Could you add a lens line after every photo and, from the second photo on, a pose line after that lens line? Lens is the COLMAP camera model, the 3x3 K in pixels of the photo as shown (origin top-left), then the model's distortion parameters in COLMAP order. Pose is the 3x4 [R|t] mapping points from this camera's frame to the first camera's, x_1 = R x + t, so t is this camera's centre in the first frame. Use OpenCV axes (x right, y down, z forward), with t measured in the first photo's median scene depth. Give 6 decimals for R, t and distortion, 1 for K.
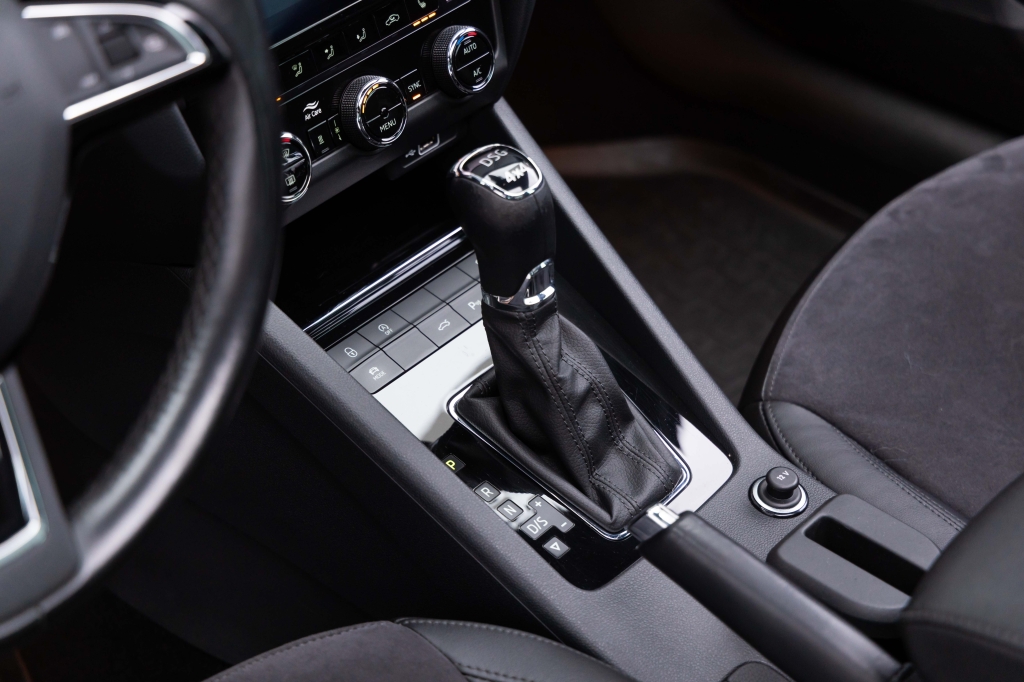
lens RADIAL K [[2088.2, 0, 511.4], [0, 2088.2, 341.2], [0, 0, 1]] dist [0.010390, 0.000000]
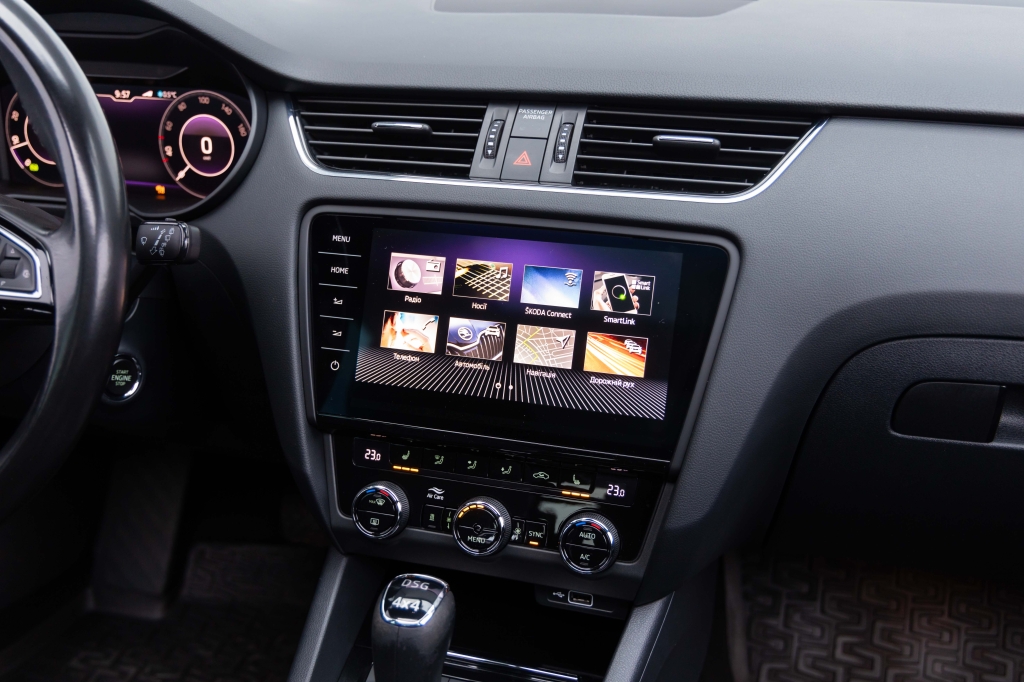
lens RADIAL K [[1013.9, 0, 508.9], [0, 1013.9, 343.4], [0, 0, 1]] dist [0.002374, 0.000000]
pose [[0.411391, 0.338577, -0.846241, 0.414097], [-0.558979, 0.827068, 0.059164, -0.243968], [0.719931, 0.448691, 0.529505, 0.640025]]
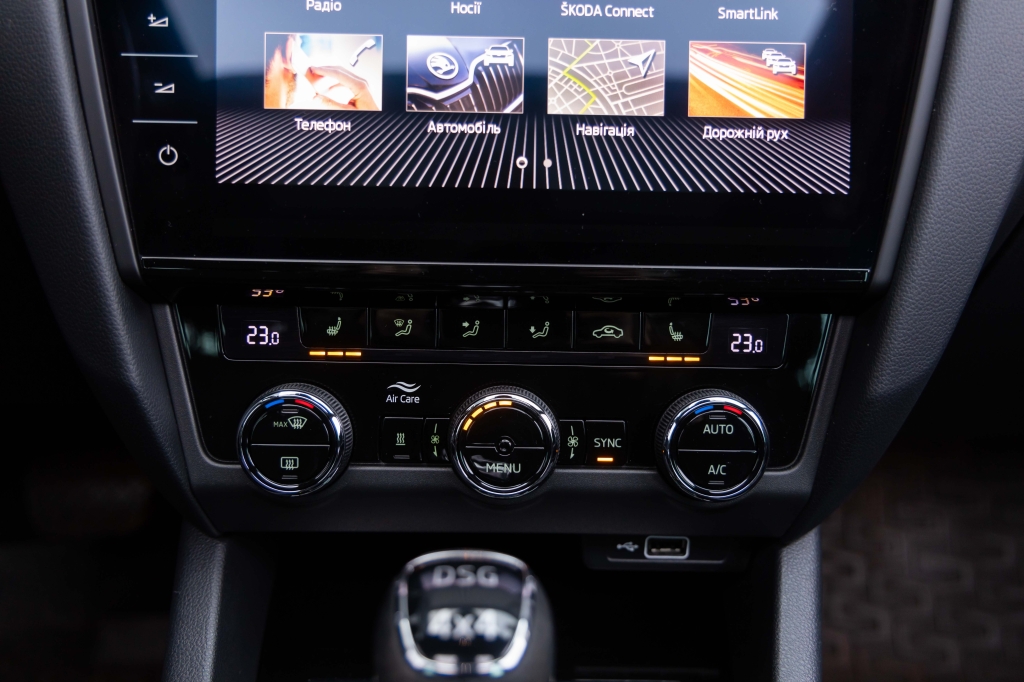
lens RADIAL K [[1013.9, 0, 516.7], [0, 1013.9, 342.5], [0, 0, 1]] dist [0.002374, 0.000000]
pose [[0.658721, 0.326842, -0.677688, 0.139600], [-0.475804, 0.878700, -0.038699, -0.126162], [0.582836, 0.347938, 0.734331, 0.756918]]
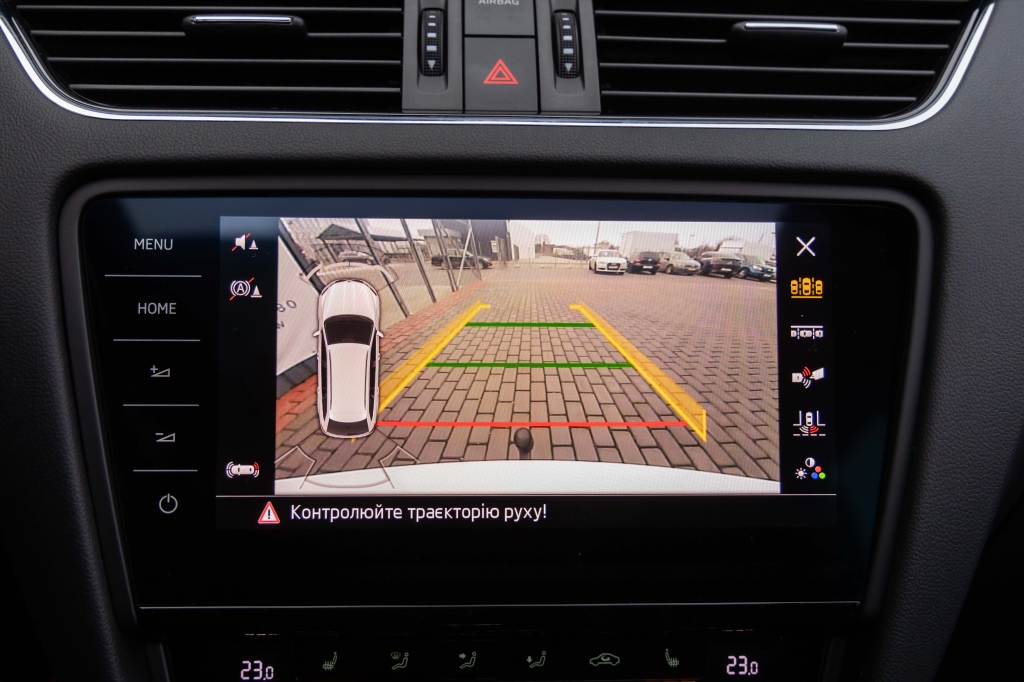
lens RADIAL K [[1148.4, 0, 511.6], [0, 1148.4, 348.0], [0, 0, 1]] dist [-0.000801, 0.000000]
pose [[0.689048, 0.256266, -0.677894, 0.141180], [-0.460231, 0.877296, -0.136157, -0.178118], [0.559821, 0.405807, 0.722441, 0.689513]]
